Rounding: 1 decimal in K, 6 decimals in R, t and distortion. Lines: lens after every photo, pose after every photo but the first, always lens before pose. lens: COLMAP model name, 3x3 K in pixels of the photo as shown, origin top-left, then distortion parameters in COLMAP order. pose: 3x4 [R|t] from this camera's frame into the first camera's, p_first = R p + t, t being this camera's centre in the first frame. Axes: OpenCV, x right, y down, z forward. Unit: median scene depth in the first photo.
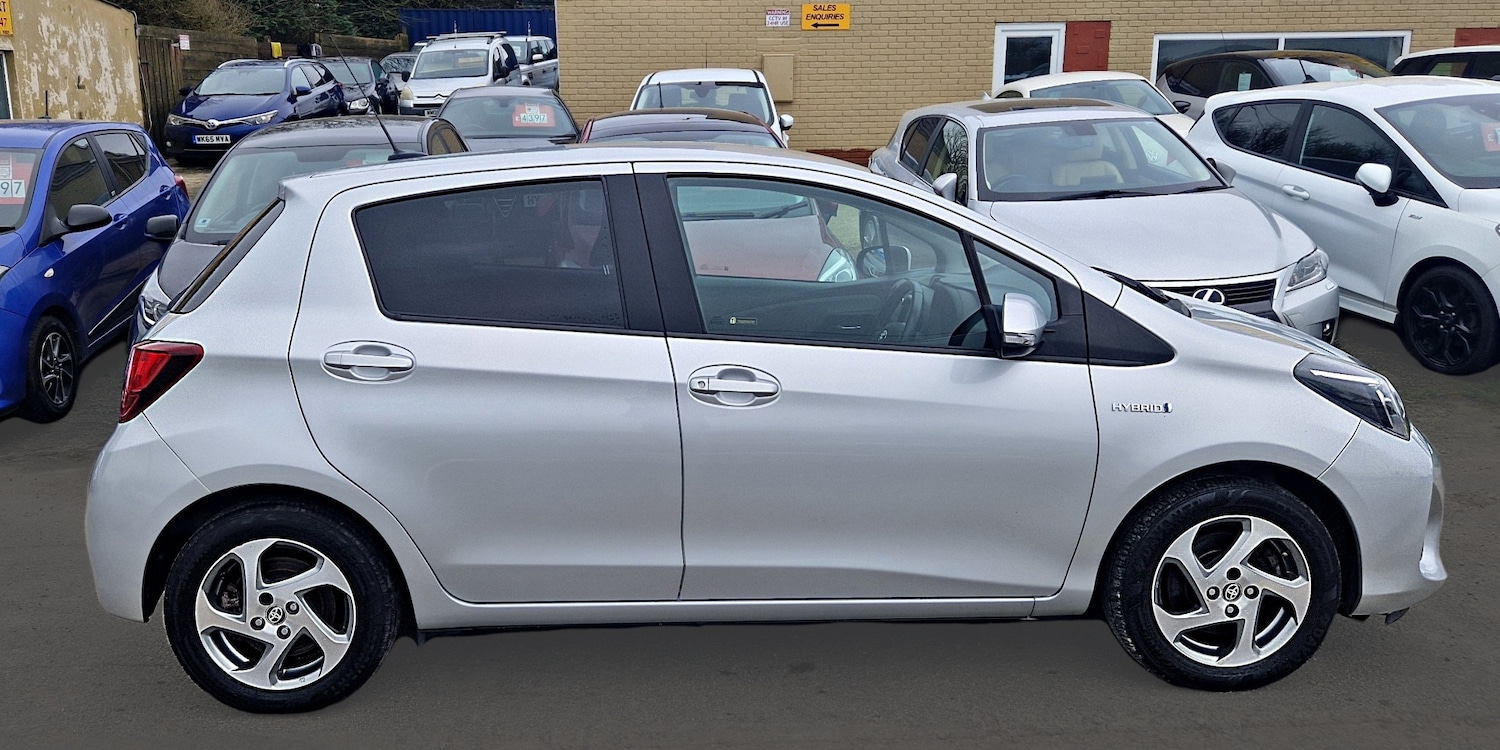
lens RADIAL K [[1112.3, 0, 744.3], [0, 1112.3, 356.8], [0, 0, 1]] dist [0.053002, -0.003839]
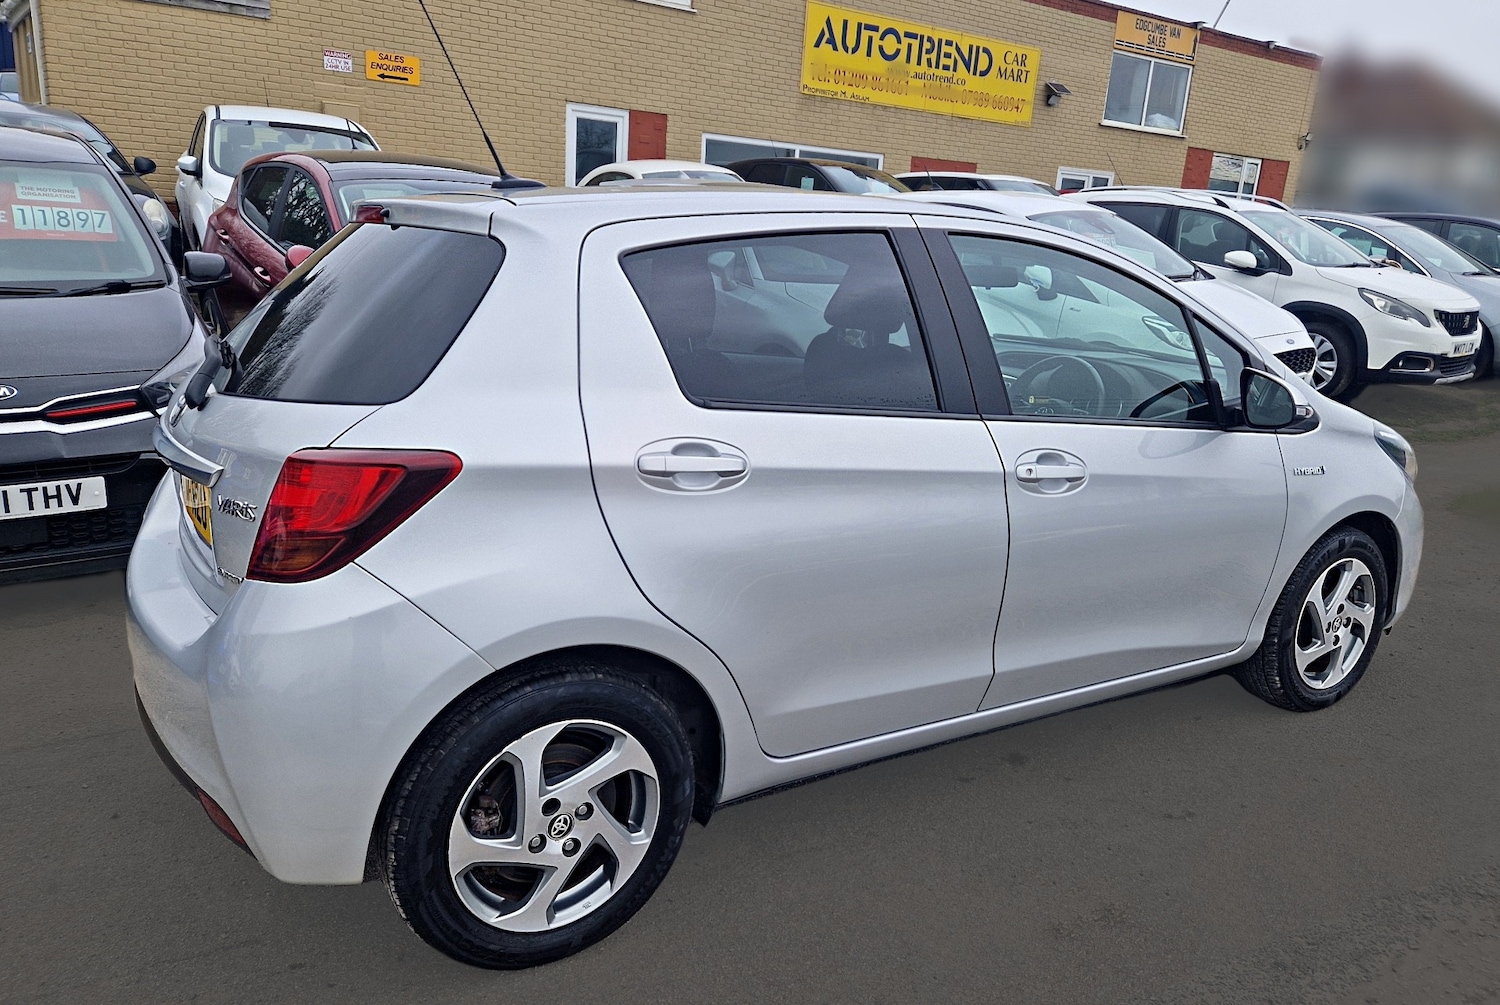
lens RADIAL K [[1035.3, 0, 803.4], [0, 1035.3, 504.9], [0, 0, 1]] dist [0.077928, -0.064613]
pose [[0.858850, -0.069554, 0.507484, -0.603924], [0.033236, 0.996217, 0.080292, -0.021421], [-0.511149, -0.052093, 0.857912, 0.361496]]
